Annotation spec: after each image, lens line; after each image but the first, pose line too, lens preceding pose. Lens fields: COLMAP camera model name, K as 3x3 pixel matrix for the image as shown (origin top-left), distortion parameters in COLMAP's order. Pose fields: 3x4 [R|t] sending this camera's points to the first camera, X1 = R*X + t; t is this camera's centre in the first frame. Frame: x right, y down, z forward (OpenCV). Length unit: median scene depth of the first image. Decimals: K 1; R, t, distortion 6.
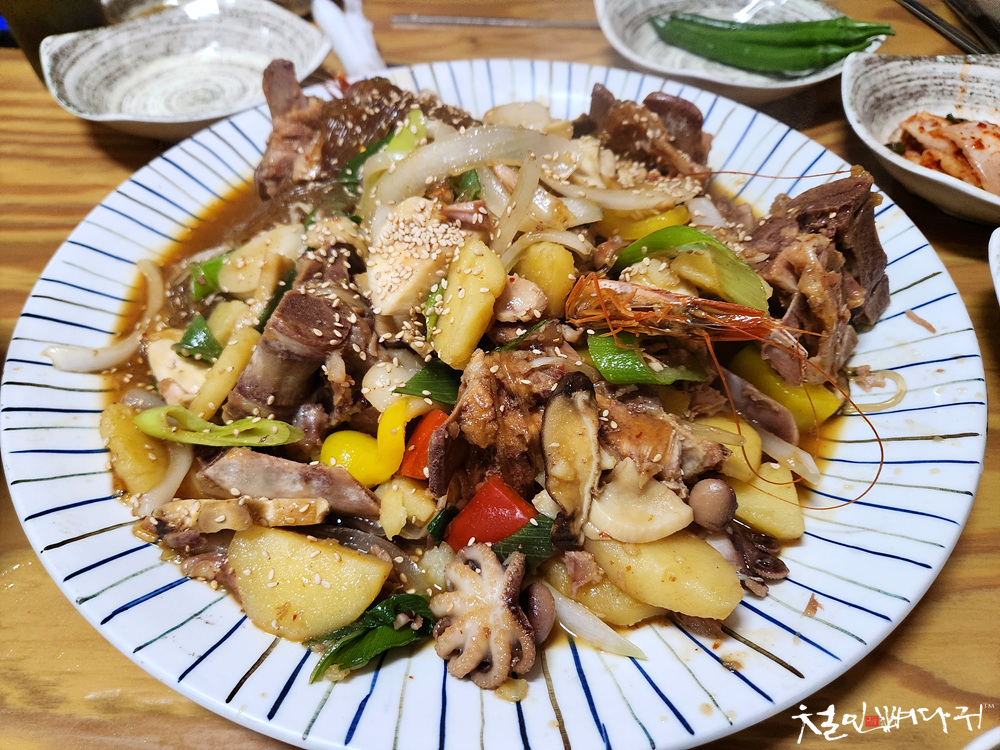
lens RADIAL K [[675.9, 0, 500.0], [0, 675.9, 375.0], [0, 0, 1]] dist [0.023025, -0.001054]
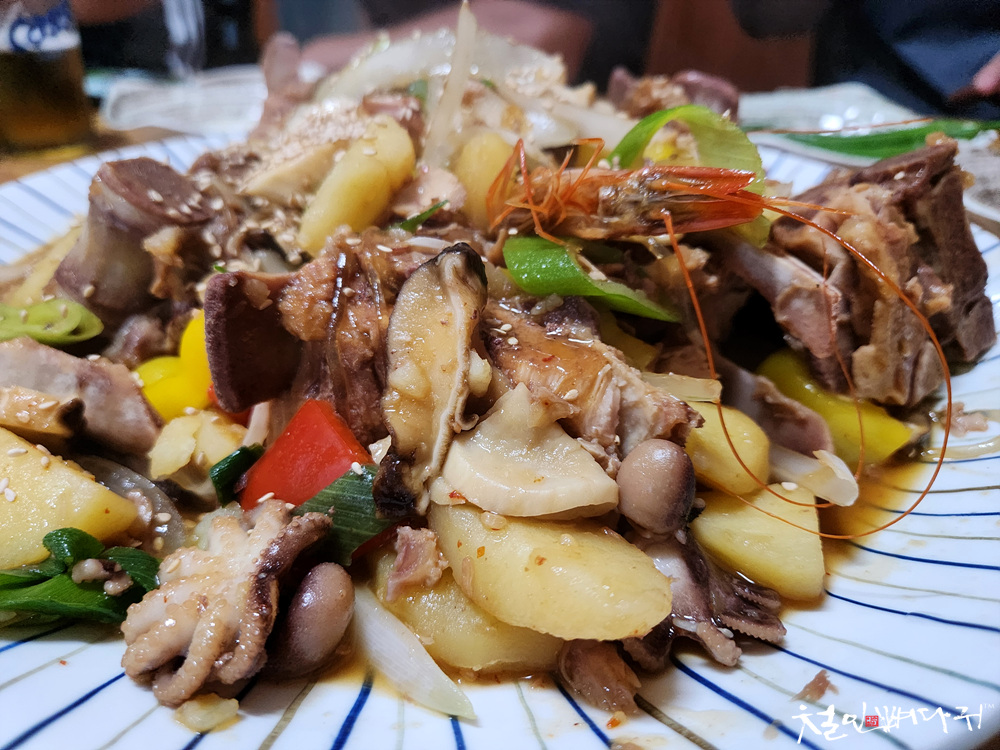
lens RADIAL K [[704.8, 0, 500.0], [0, 704.8, 375.0], [0, 0, 1]] dist [-0.007813, -0.001452]
pose [[0.979057, 0.125135, -0.160590, 0.267139], [-0.167711, 0.942911, -0.287736, 0.297050], [0.115416, 0.308642, 0.944150, 0.379838]]
